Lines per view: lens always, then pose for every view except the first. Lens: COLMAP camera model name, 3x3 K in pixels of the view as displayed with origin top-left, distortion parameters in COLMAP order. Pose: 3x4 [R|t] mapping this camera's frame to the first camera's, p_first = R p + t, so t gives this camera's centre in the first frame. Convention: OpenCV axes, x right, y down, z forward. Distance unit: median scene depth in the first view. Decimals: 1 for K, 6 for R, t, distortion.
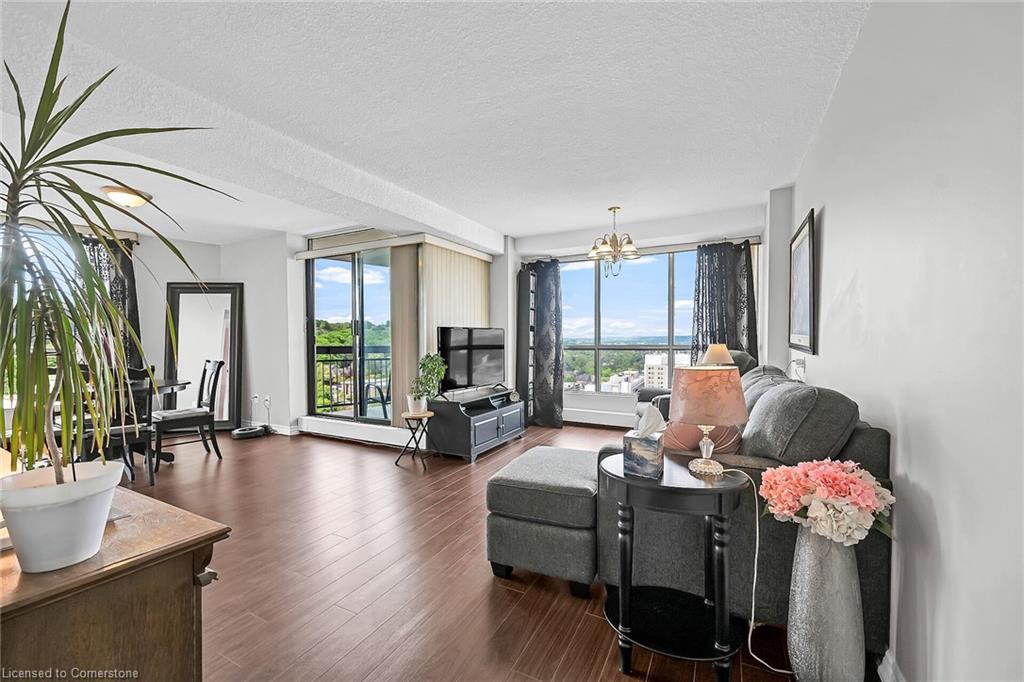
lens RADIAL K [[444.0, 0, 511.1], [0, 444.0, 350.8], [0, 0, 1]] dist [-0.000987, -0.000162]
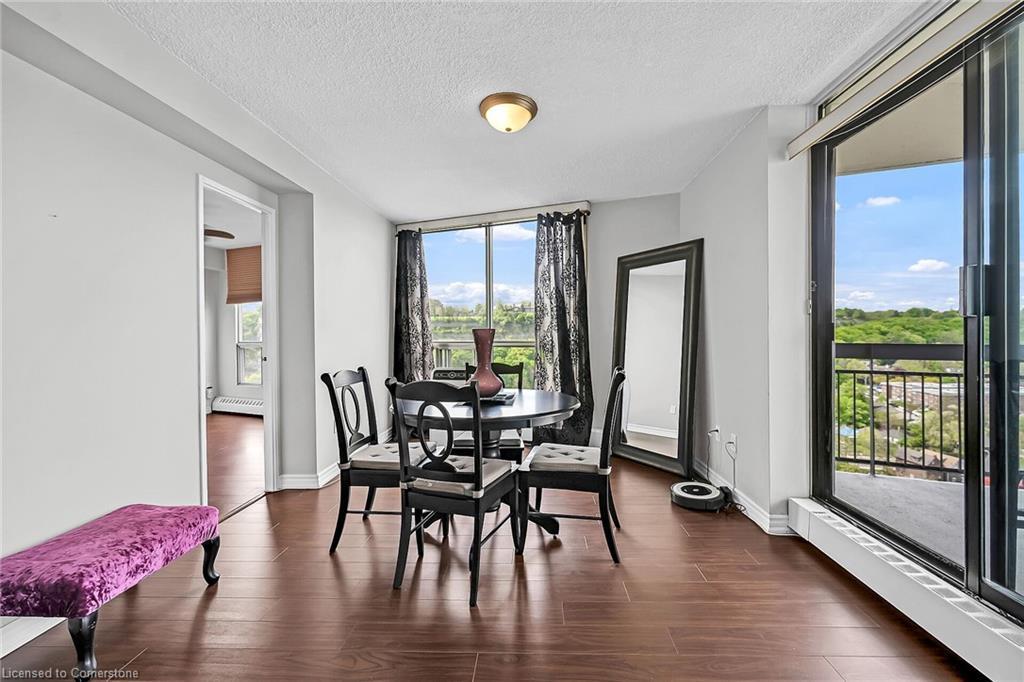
lens RADIAL K [[420.2, 0, 535.8], [0, 420.2, 337.6], [0, 0, 1]] dist [-0.000837, -0.000083]
pose [[0.510507, 0.007423, -0.859842, -0.252679], [-0.017062, 0.999853, -0.001498, -0.013042], [0.859704, 0.015436, 0.510559, 0.578012]]
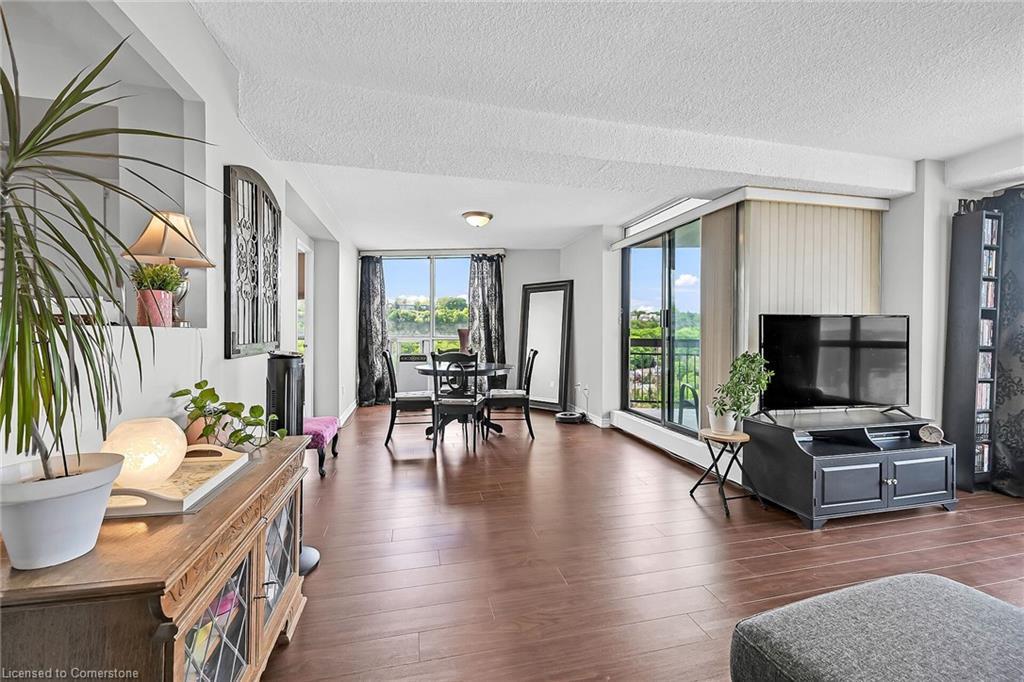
lens RADIAL K [[416.4, 0, 476.7], [0, 416.4, 332.7], [0, 0, 1]] dist [0.000264, 0.000117]
pose [[0.634222, 0.008557, -0.773104, 0.047082], [-0.026188, 0.999603, -0.010420, -0.005470], [0.772707, 0.026854, 0.634194, 0.191495]]
